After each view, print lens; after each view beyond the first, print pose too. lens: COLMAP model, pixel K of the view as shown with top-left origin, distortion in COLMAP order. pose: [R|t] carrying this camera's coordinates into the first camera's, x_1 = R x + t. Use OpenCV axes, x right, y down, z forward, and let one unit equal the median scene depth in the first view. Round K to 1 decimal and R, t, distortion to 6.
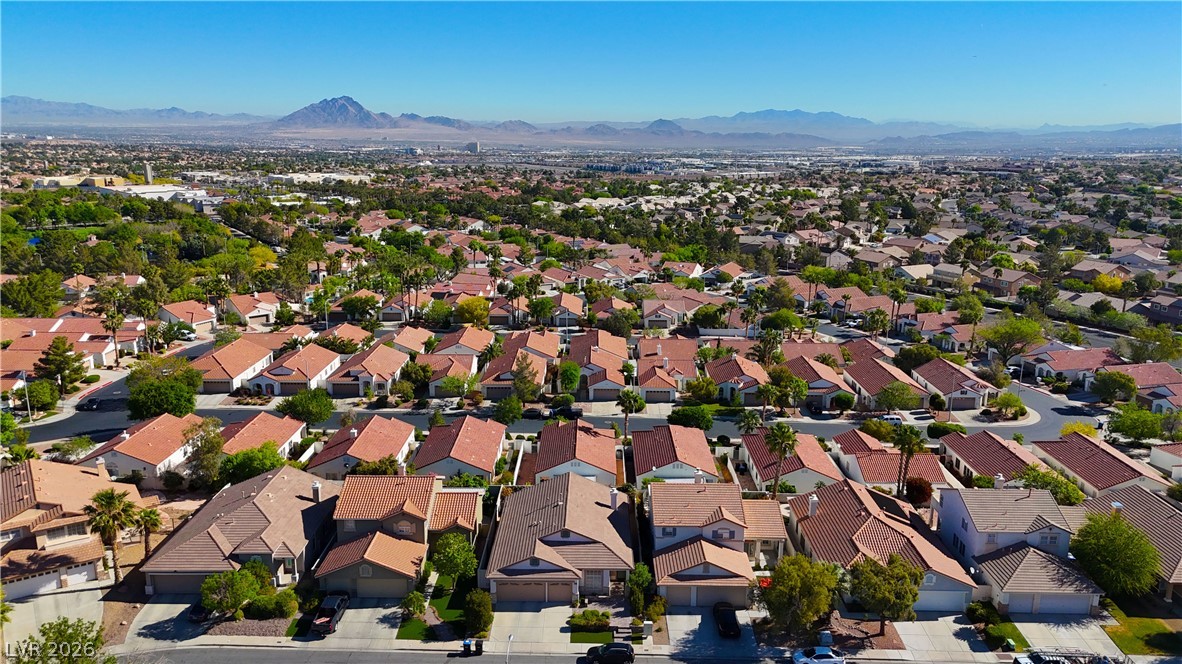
lens RADIAL K [[851.0, 0, 591.0], [0, 851.0, 332.0], [0, 0, 1]] dist [0.073062, -0.054519]
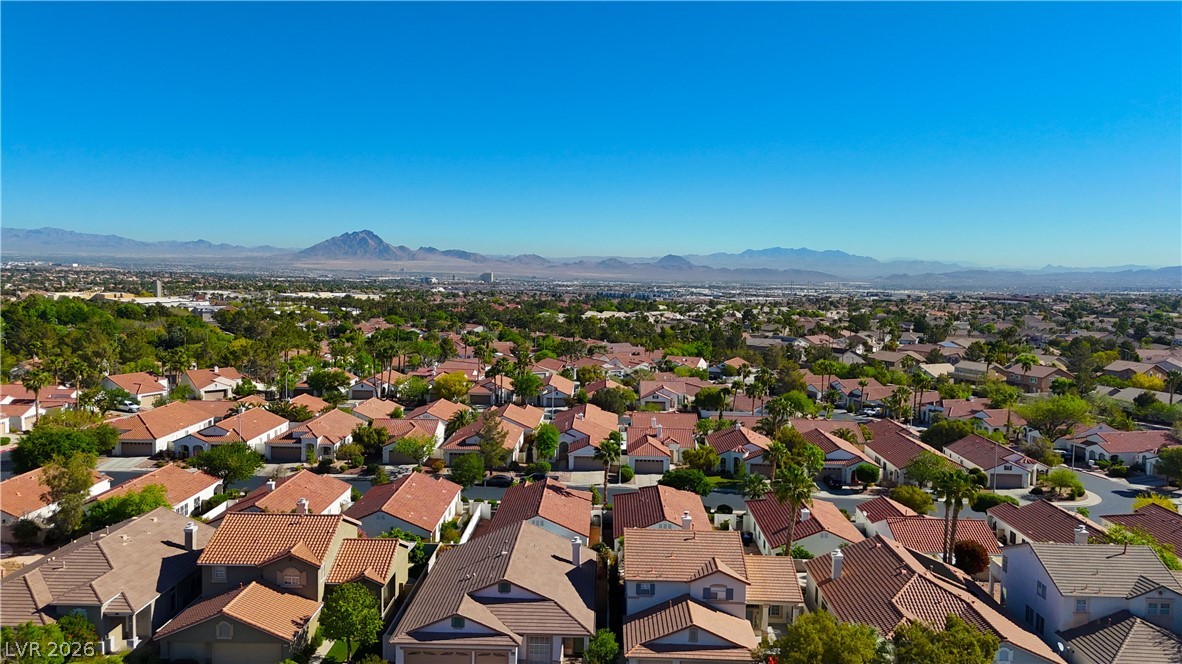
lens RADIAL K [[851.0, 0, 591.0], [0, 851.0, 332.0], [0, 0, 1]] dist [0.073062, -0.054519]
pose [[0.999848, 0.011817, -0.012827, 0.029574], [-0.013631, 0.988273, -0.152087, 0.073263], [0.010880, 0.152238, 0.988284, 0.130582]]
